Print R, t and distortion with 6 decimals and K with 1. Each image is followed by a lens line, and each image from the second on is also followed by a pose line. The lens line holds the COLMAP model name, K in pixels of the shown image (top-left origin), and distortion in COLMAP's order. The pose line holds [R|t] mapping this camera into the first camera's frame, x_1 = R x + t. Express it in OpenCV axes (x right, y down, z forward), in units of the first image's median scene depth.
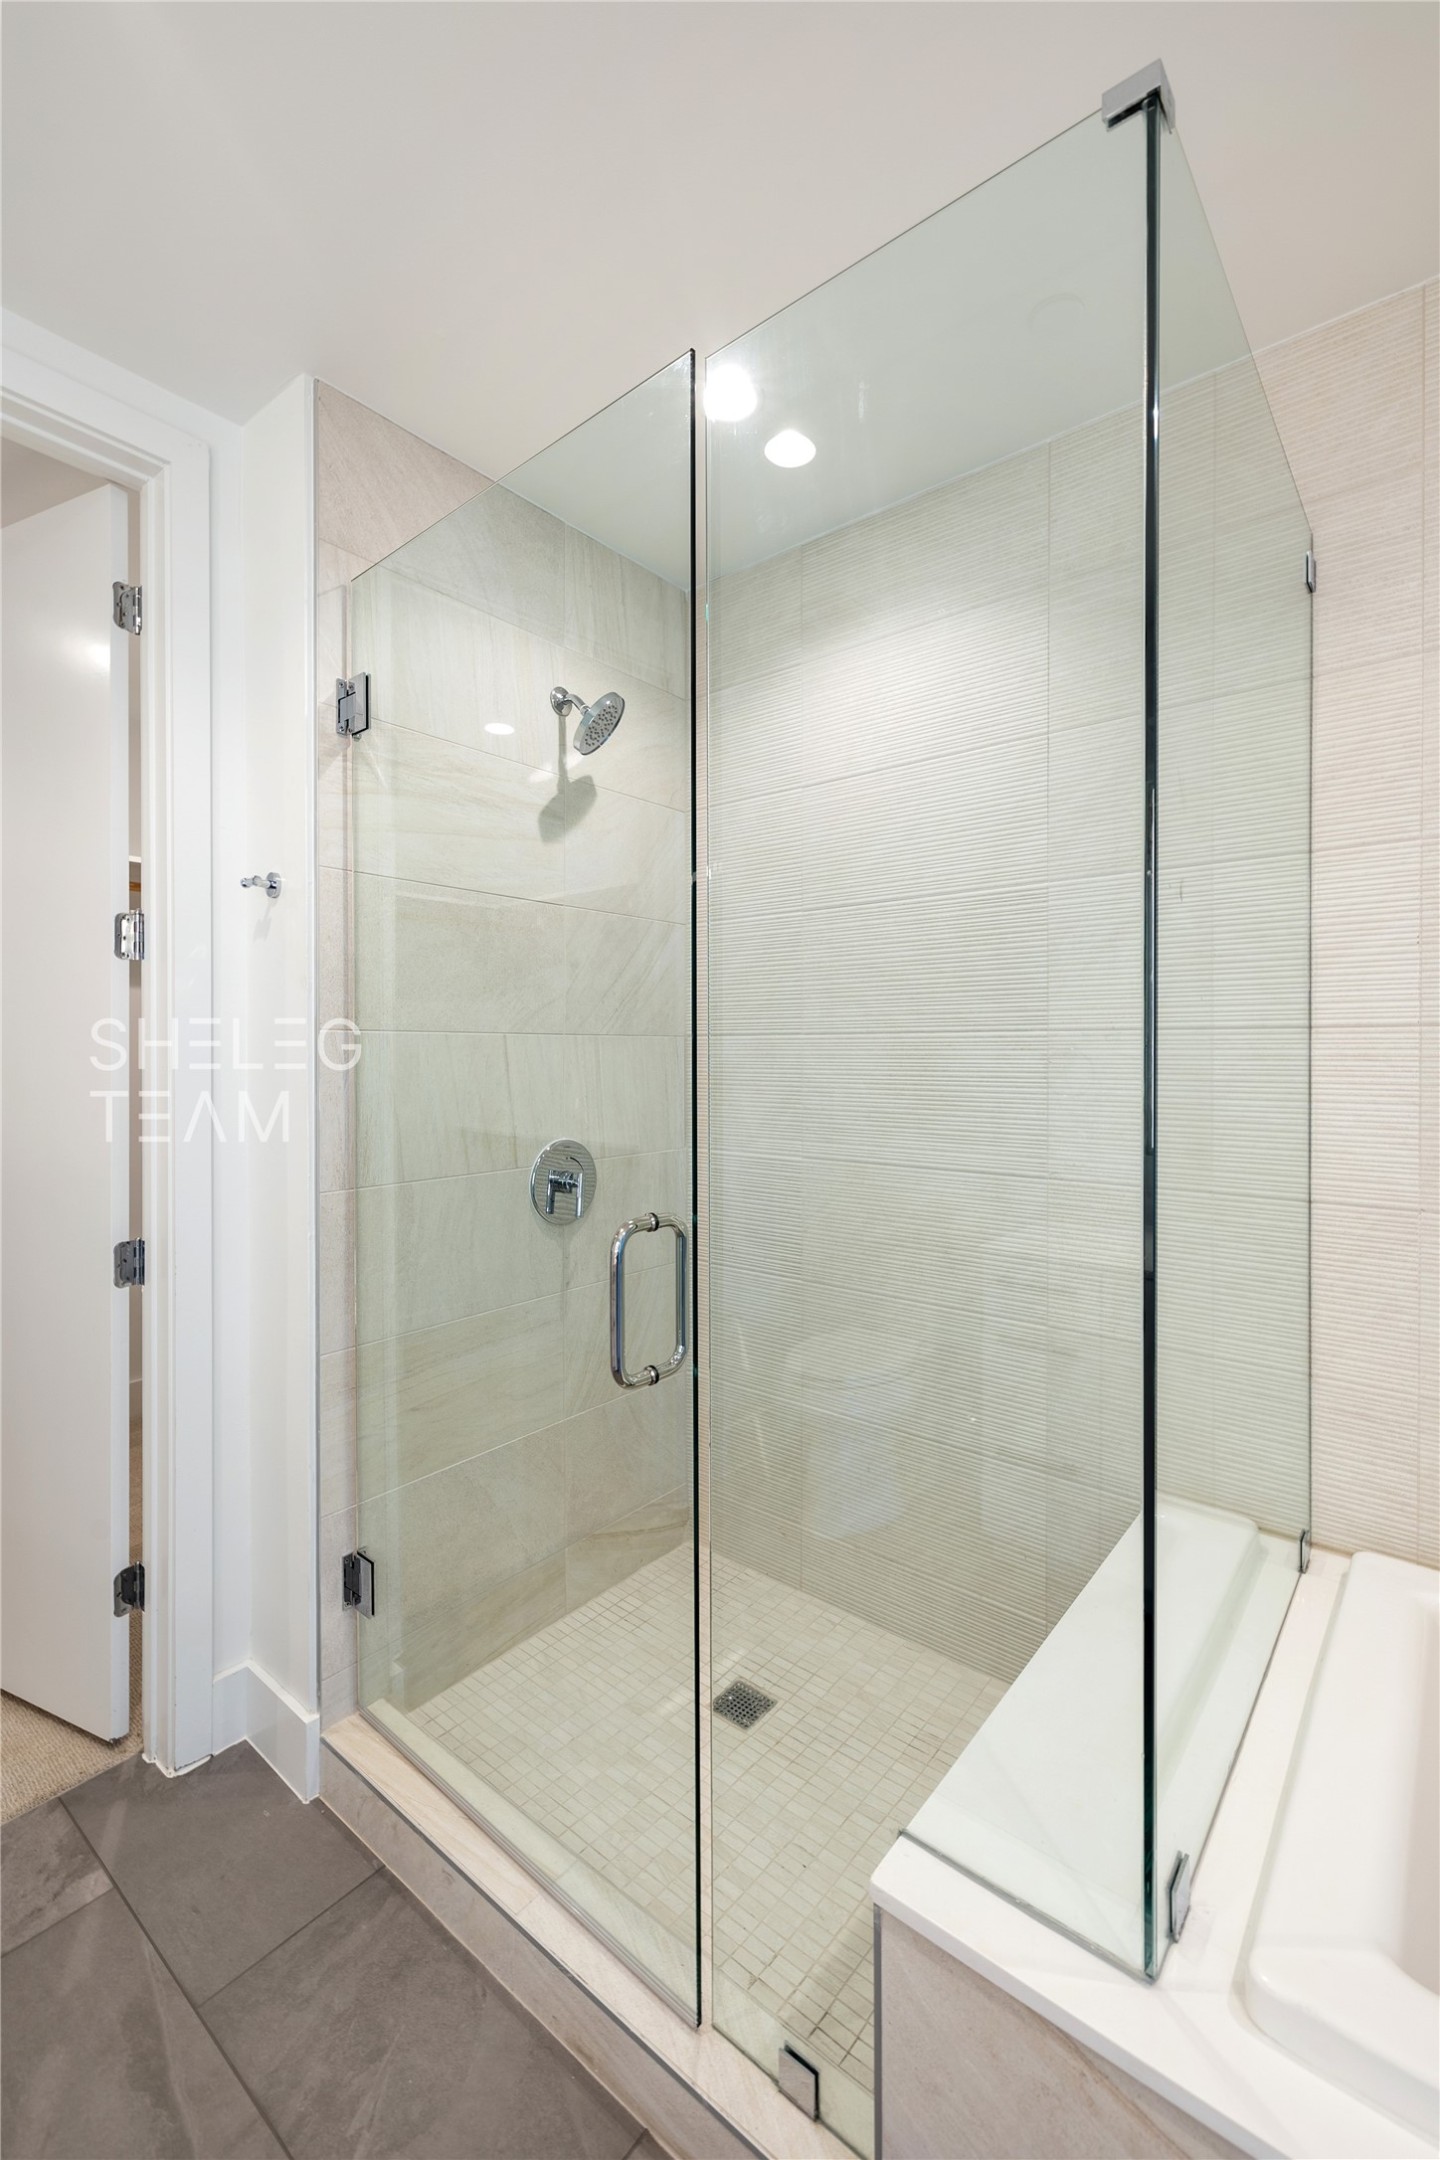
lens RADIAL K [[919.8, 0, 722.0], [0, 919.8, 1066.0], [0, 0, 1]] dist [-0.001838, -0.000558]
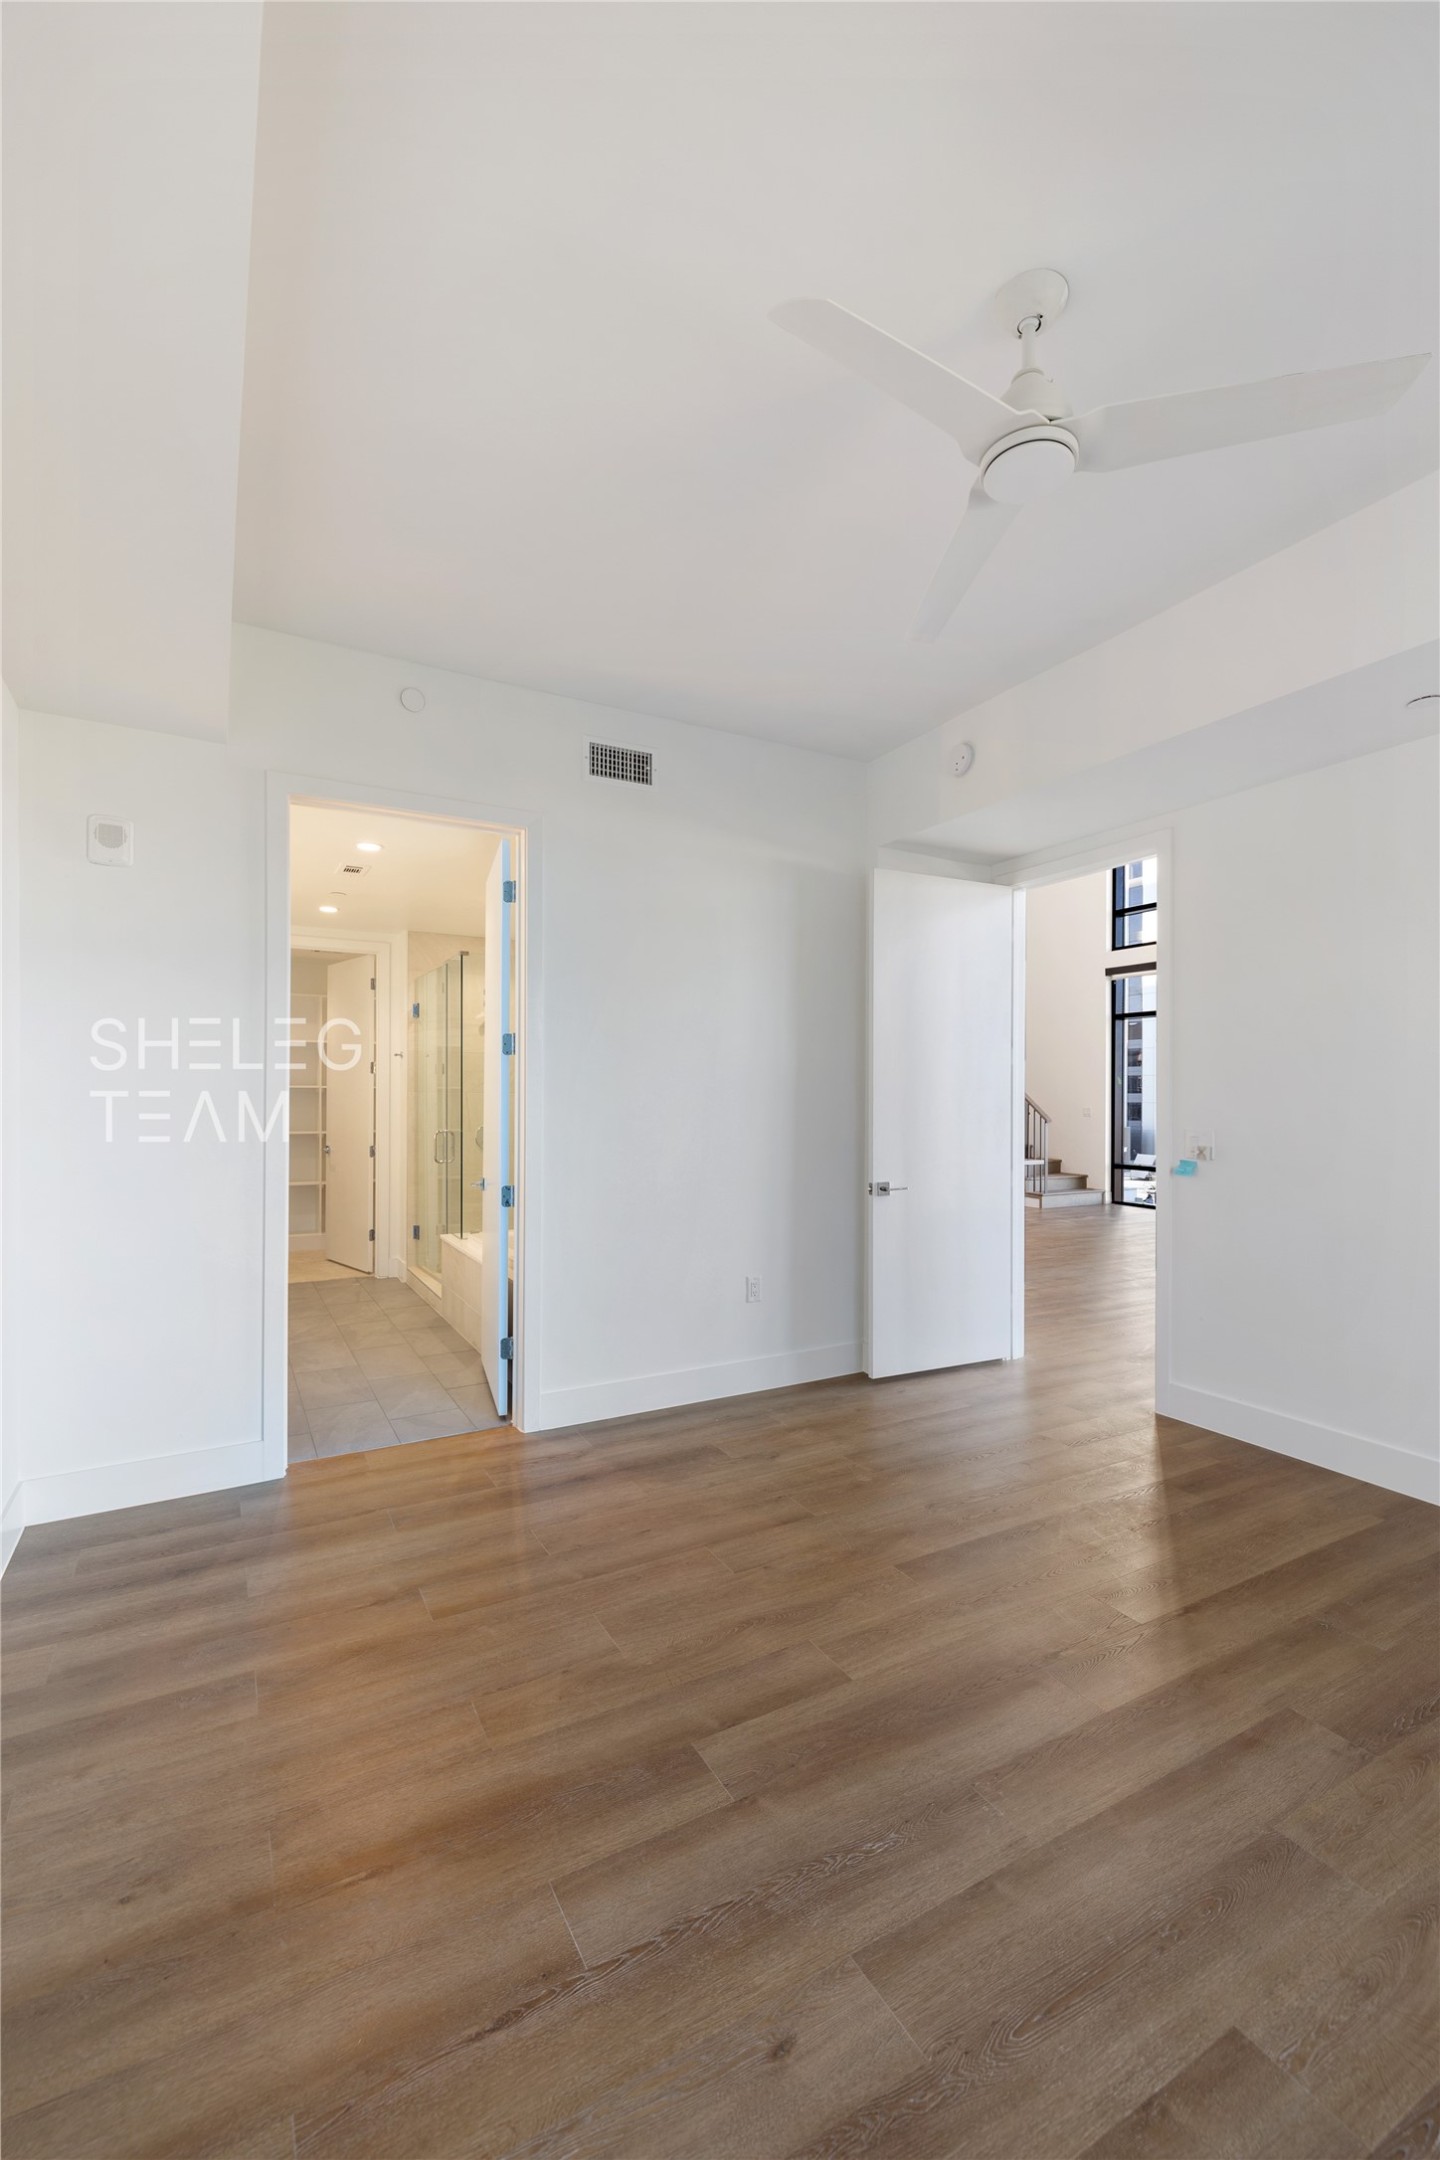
lens RADIAL K [[919.8, 0, 717.7], [0, 919.8, 1084.2], [0, 0, 1]] dist [-0.001838, -0.000558]
pose [[0.930289, -0.006504, -0.366769, 2.260984], [-0.000611, 0.999814, -0.019279, 0.003319], [0.366826, 0.018159, 0.930112, -2.207312]]
